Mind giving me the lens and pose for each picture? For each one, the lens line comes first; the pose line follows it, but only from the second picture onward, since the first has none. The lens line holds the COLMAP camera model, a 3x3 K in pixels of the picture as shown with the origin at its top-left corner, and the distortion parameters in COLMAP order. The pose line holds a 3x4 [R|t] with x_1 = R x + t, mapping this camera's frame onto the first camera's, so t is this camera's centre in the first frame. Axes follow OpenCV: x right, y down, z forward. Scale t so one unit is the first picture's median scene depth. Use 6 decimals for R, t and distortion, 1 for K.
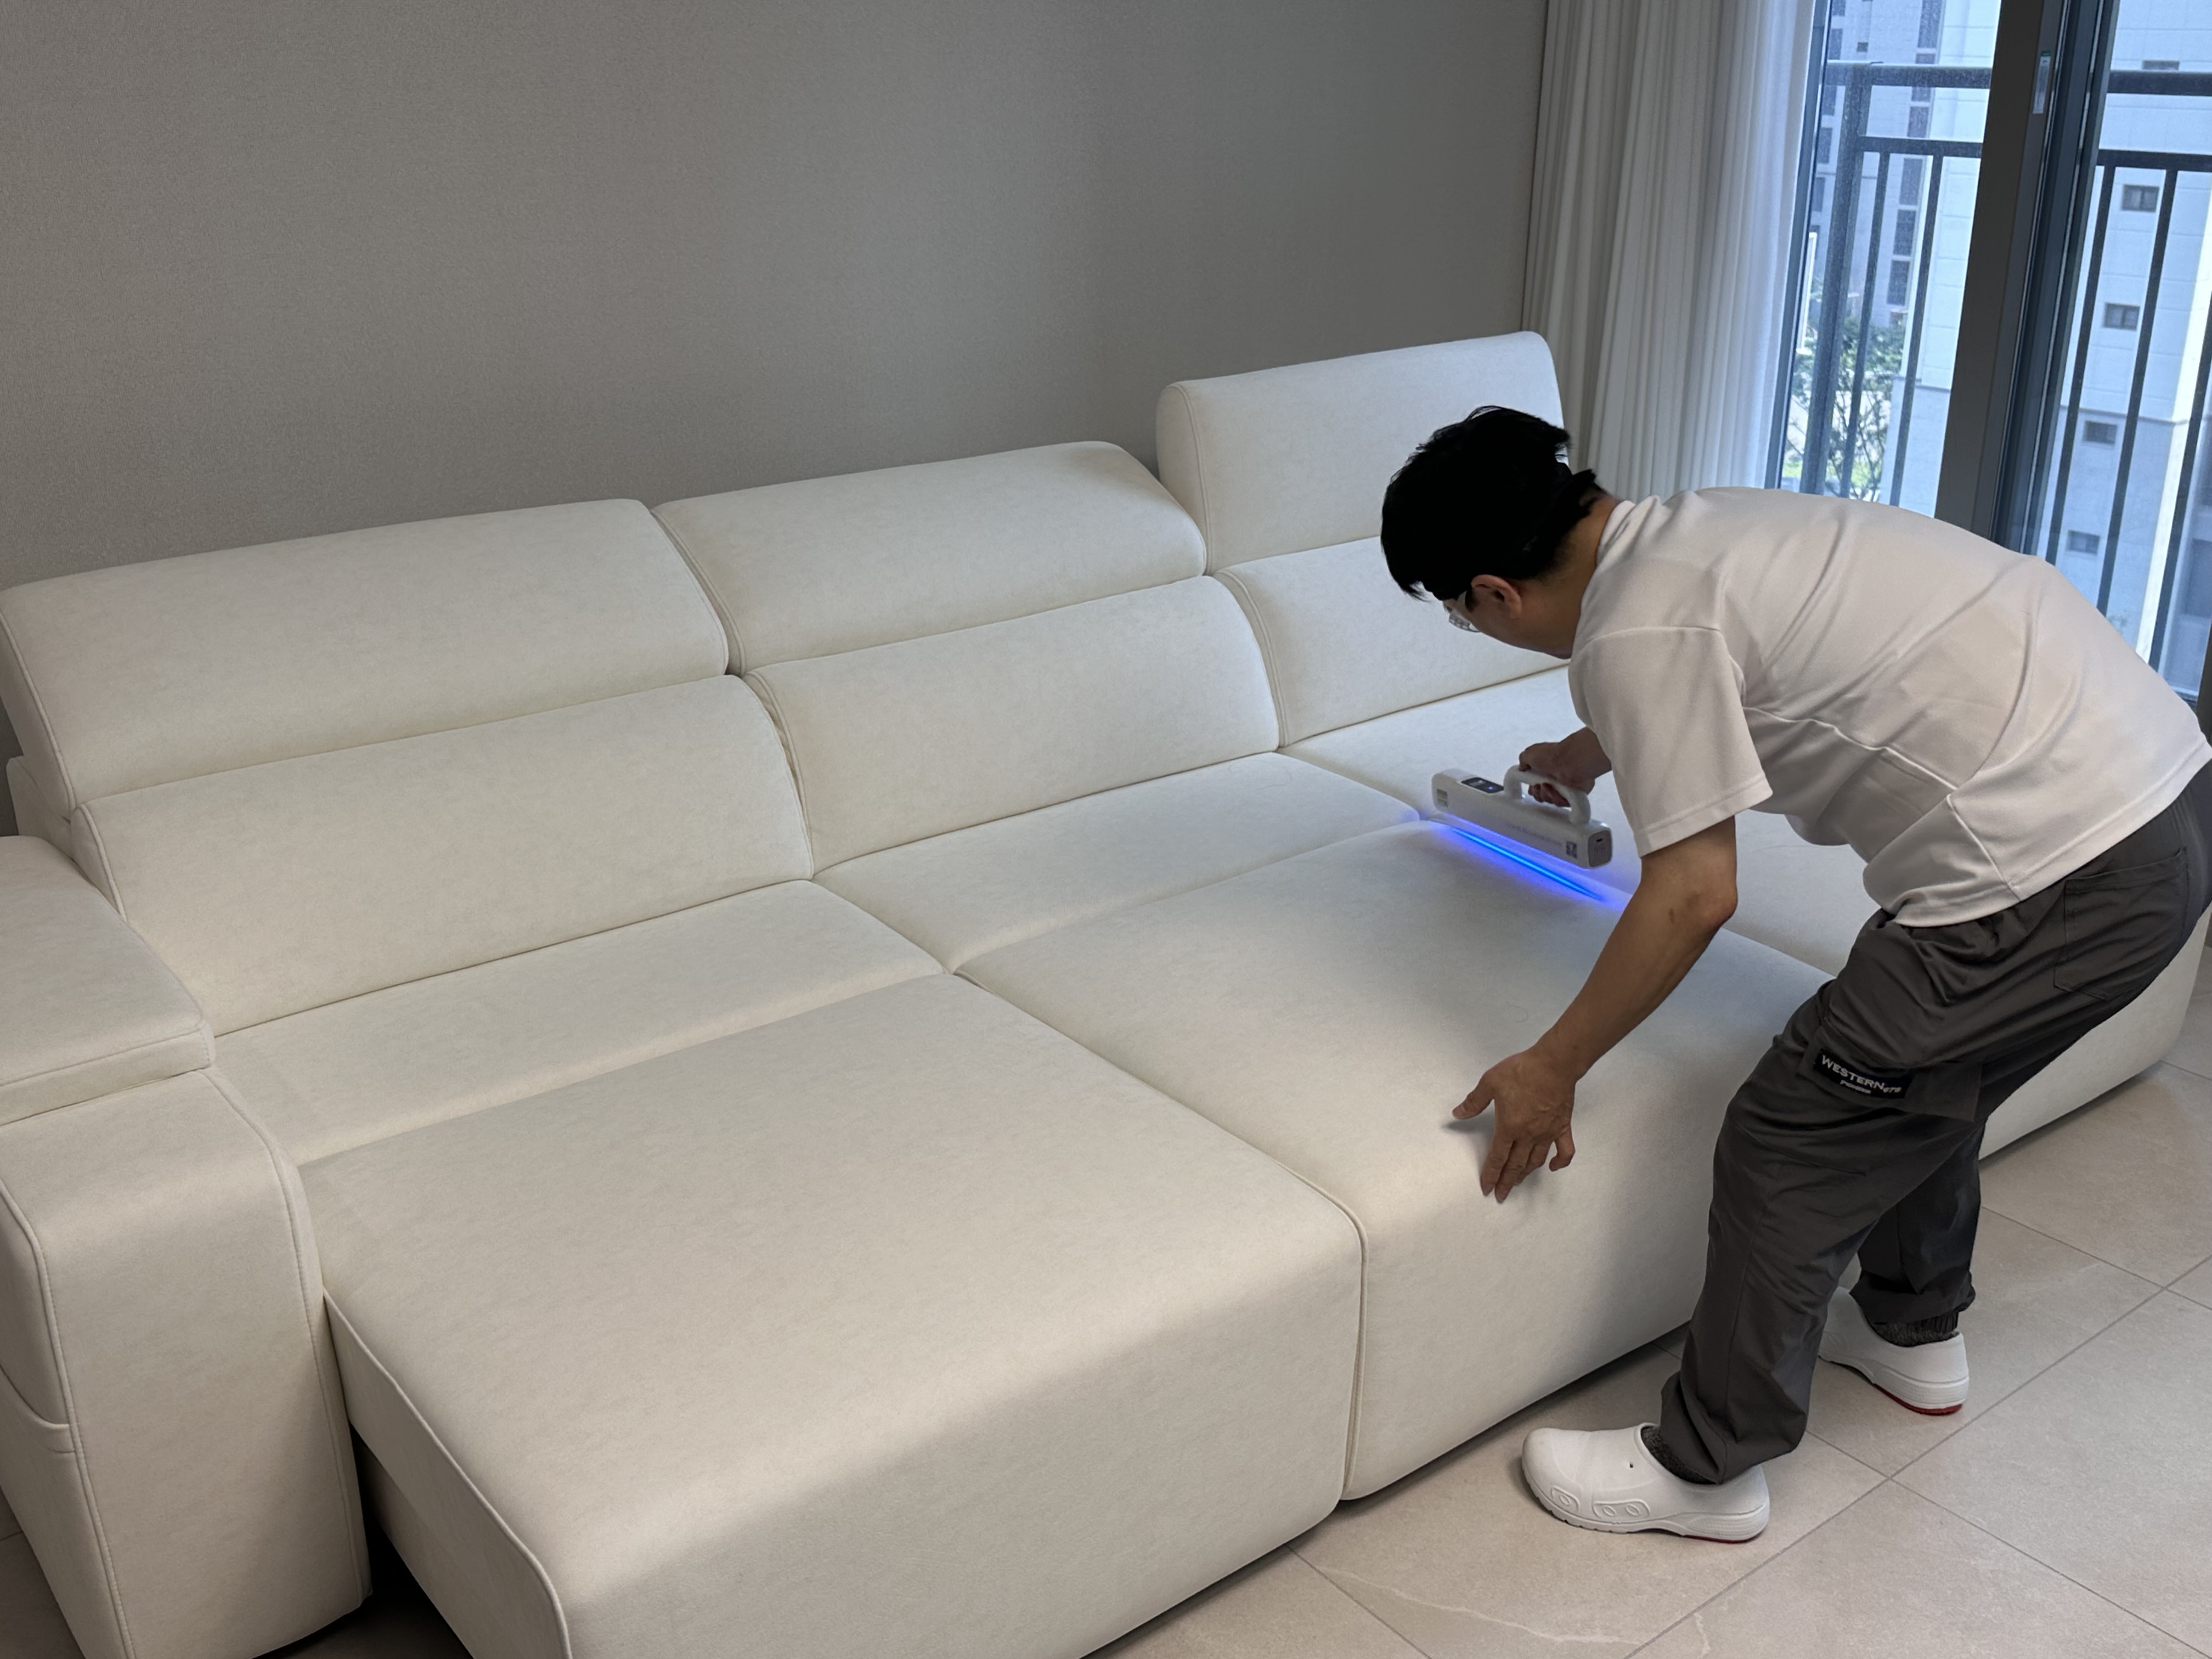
lens RADIAL K [[2162.0, 0, 1093.3], [0, 2162.0, 837.1], [0, 0, 1]] dist [0.002037, 0.000000]
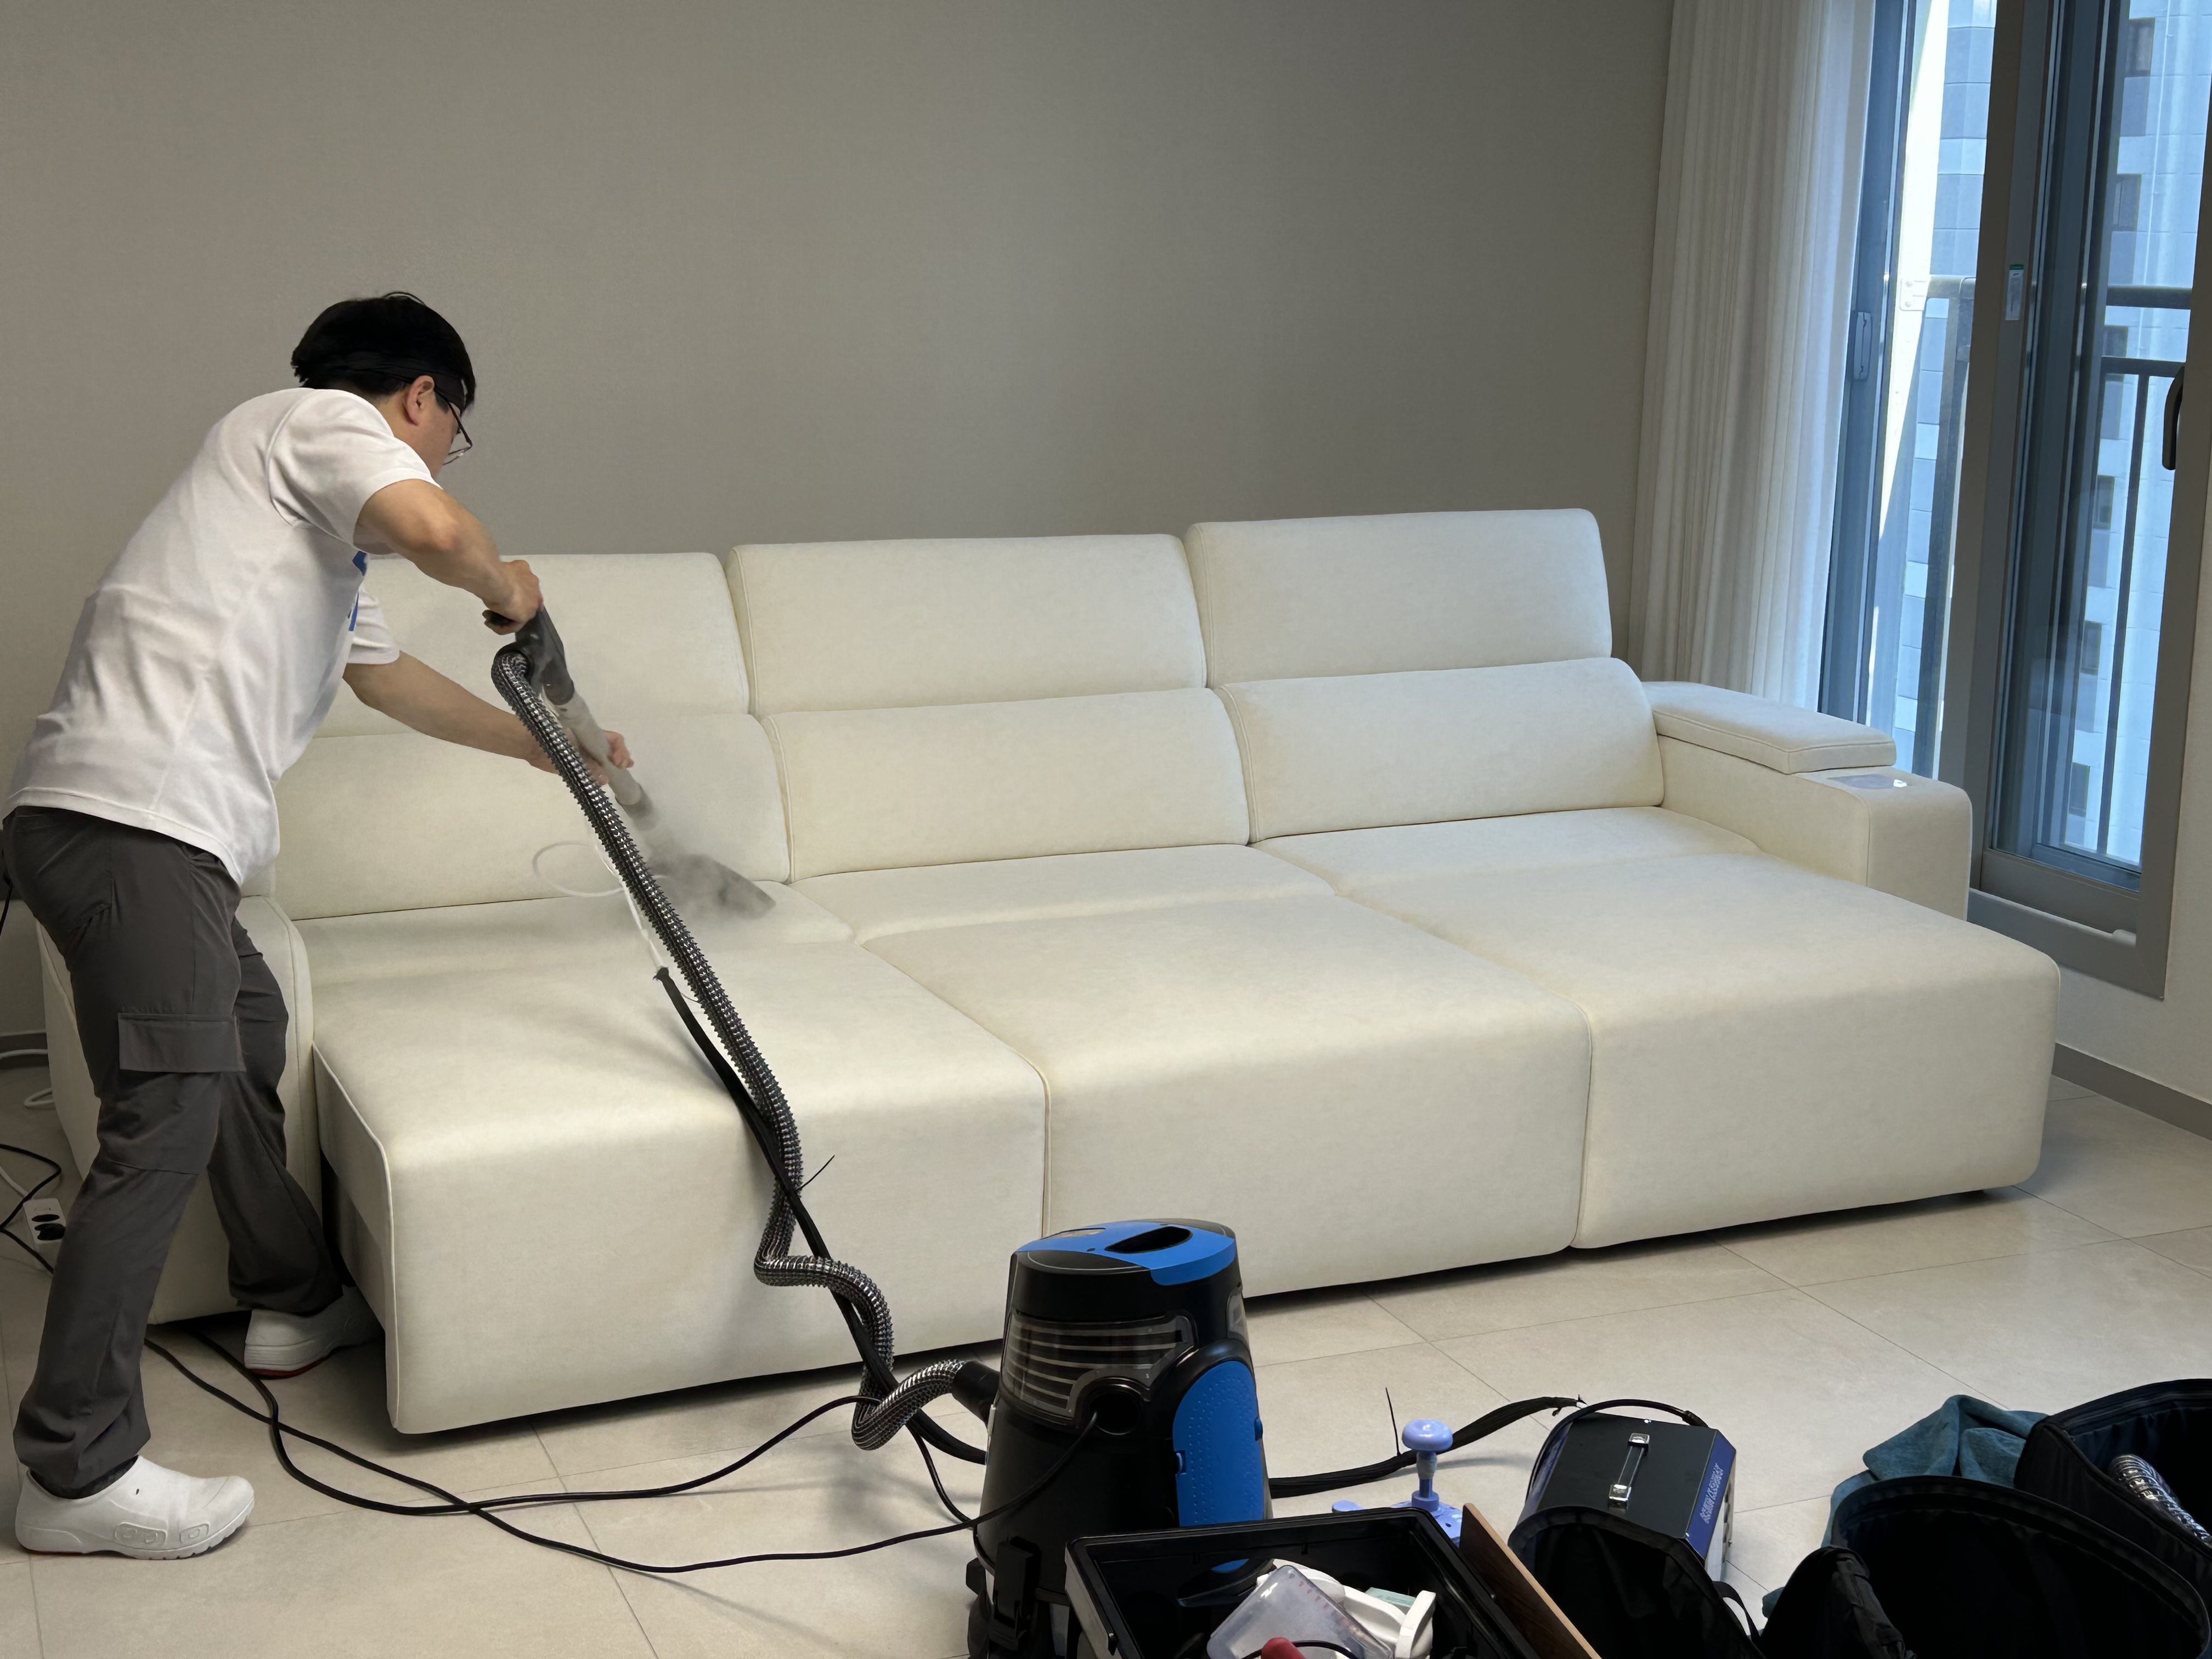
lens RADIAL K [[2925.5, 0, 1110.2], [0, 2925.5, 829.9], [0, 0, 1]] dist [0.050692, 0.000000]
pose [[0.972827, 0.067895, -0.221355, 0.343190], [-0.102771, 0.983321, -0.150058, 0.183568], [0.207474, 0.168730, 0.963579, -0.468632]]
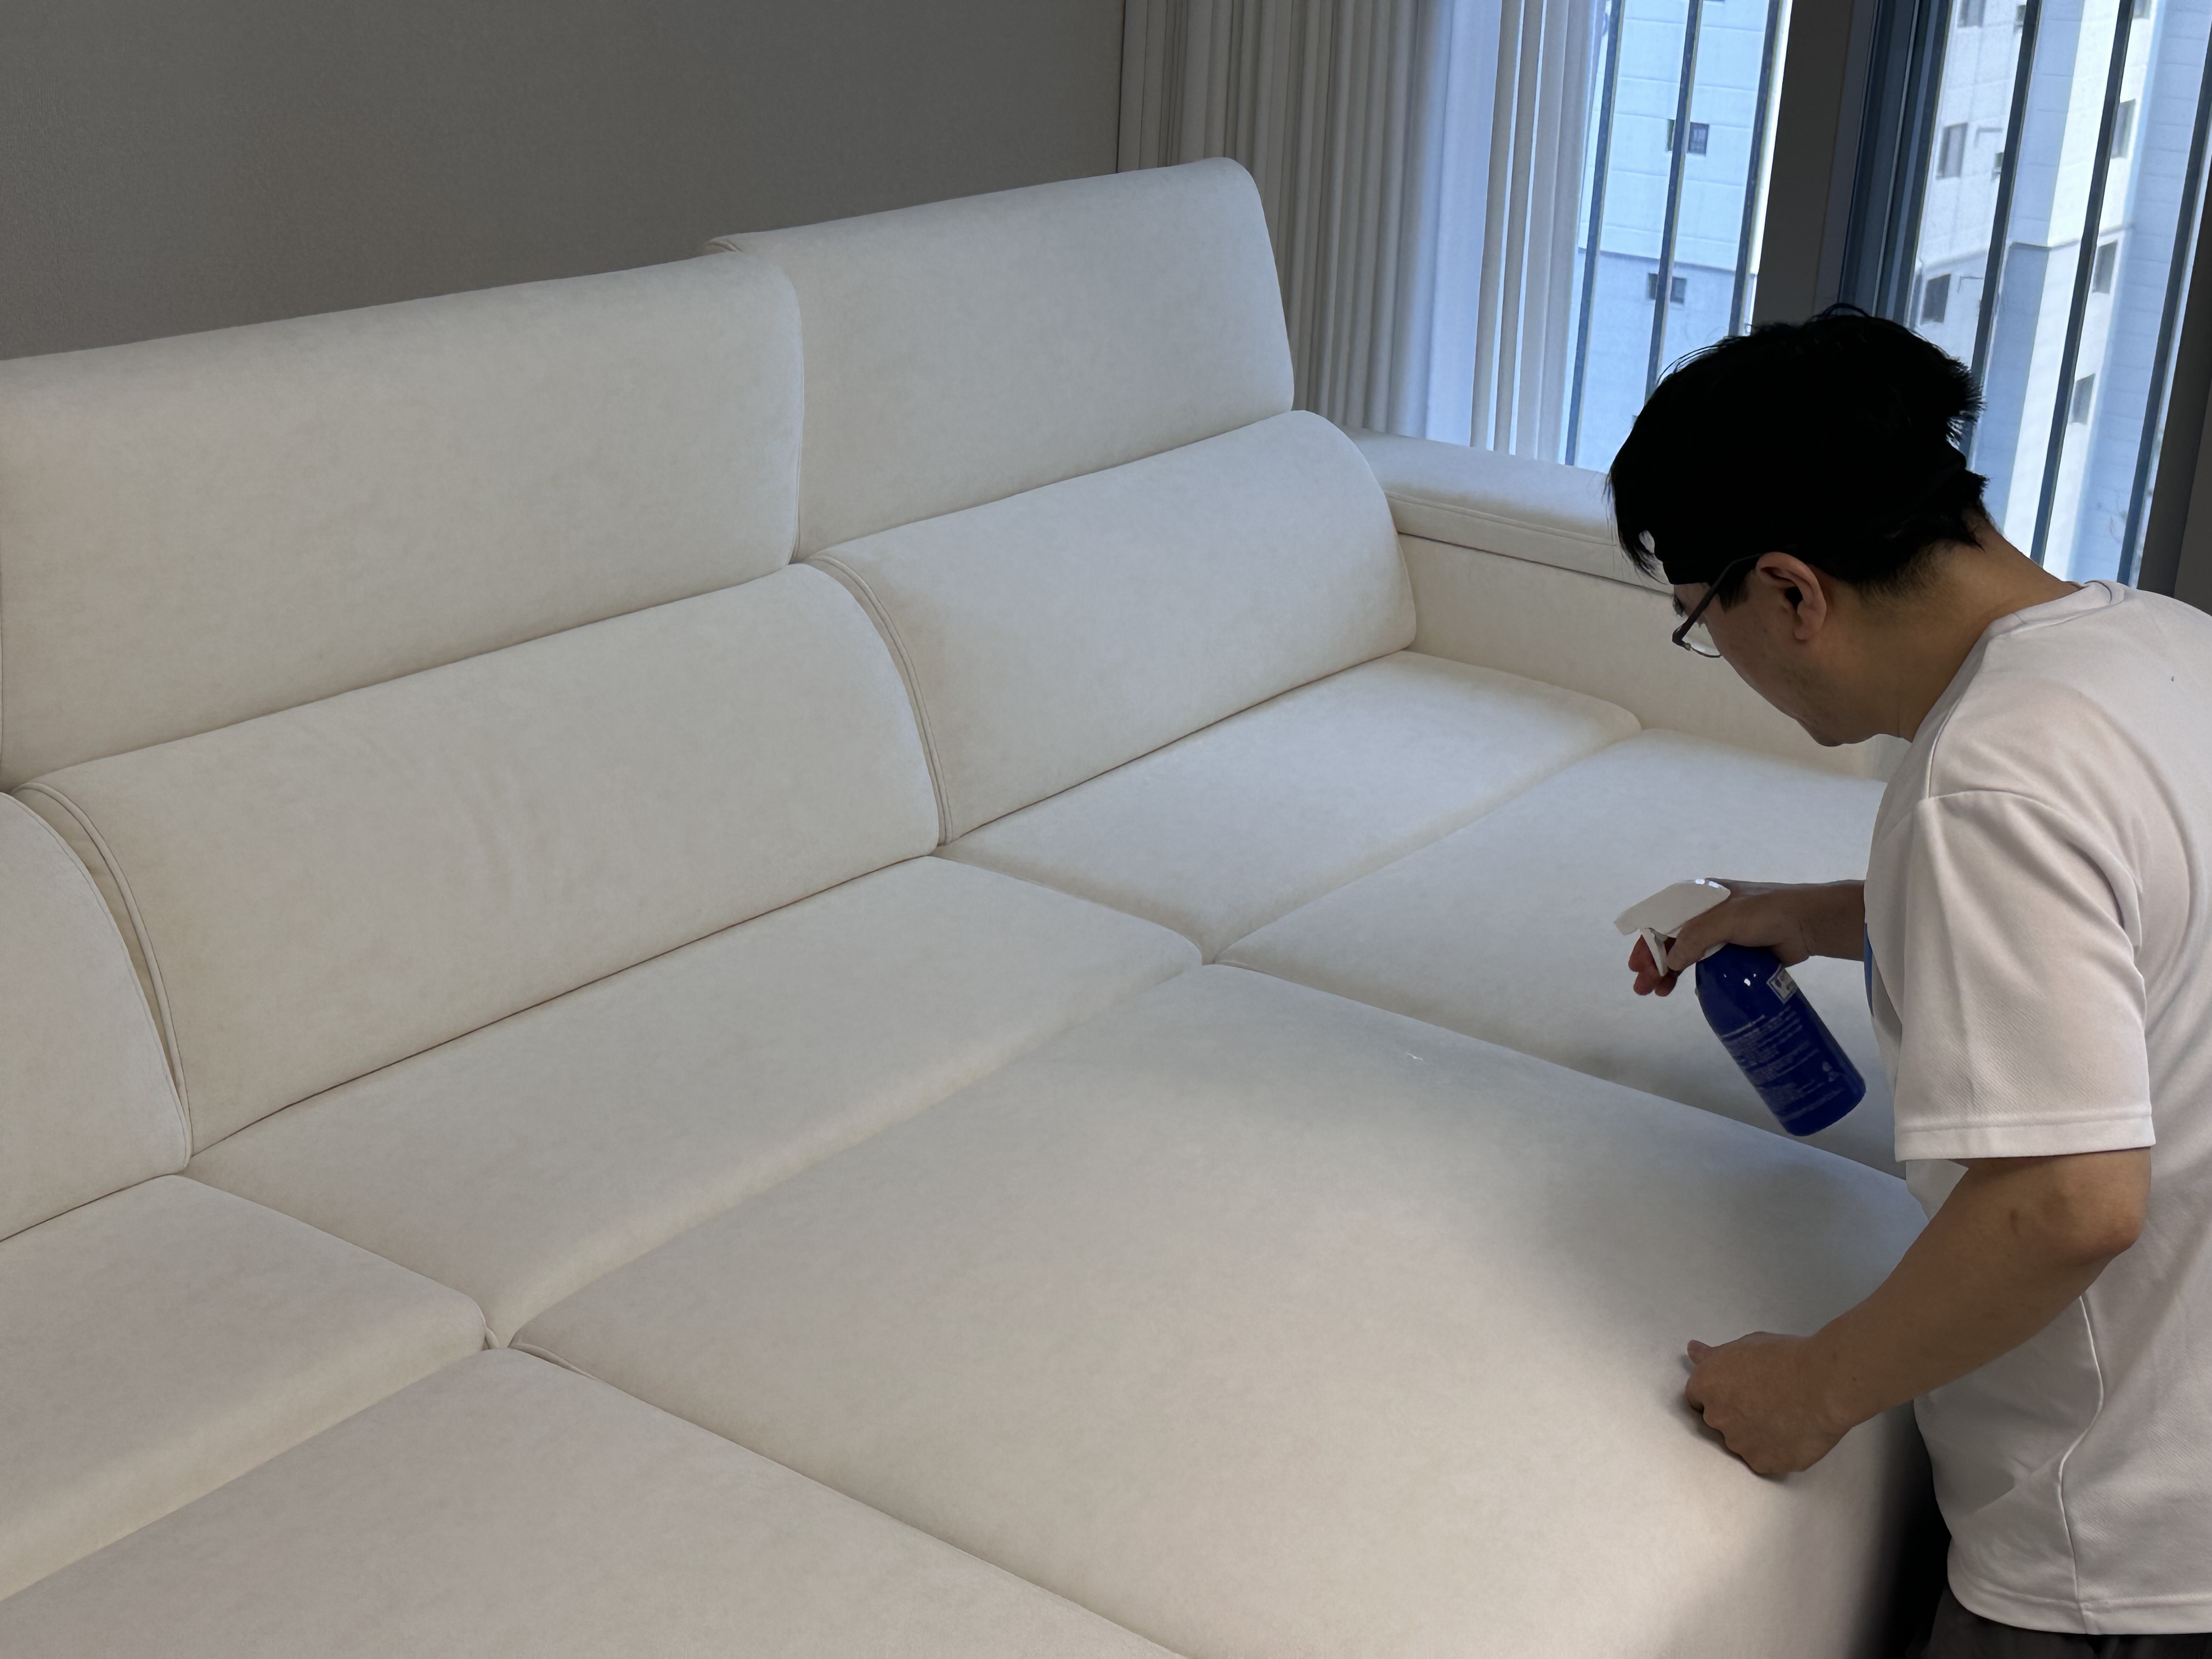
lens RADIAL K [[2919.0, 0, 1113.0], [0, 2919.0, 825.2], [0, 0, 1]] dist [0.255009, 0.000000]
pose [[0.959757, -0.050740, 0.276209, -0.092655], [0.051352, 0.998668, 0.005022, -0.047144], [-0.276096, 0.009364, 0.961085, 0.186898]]
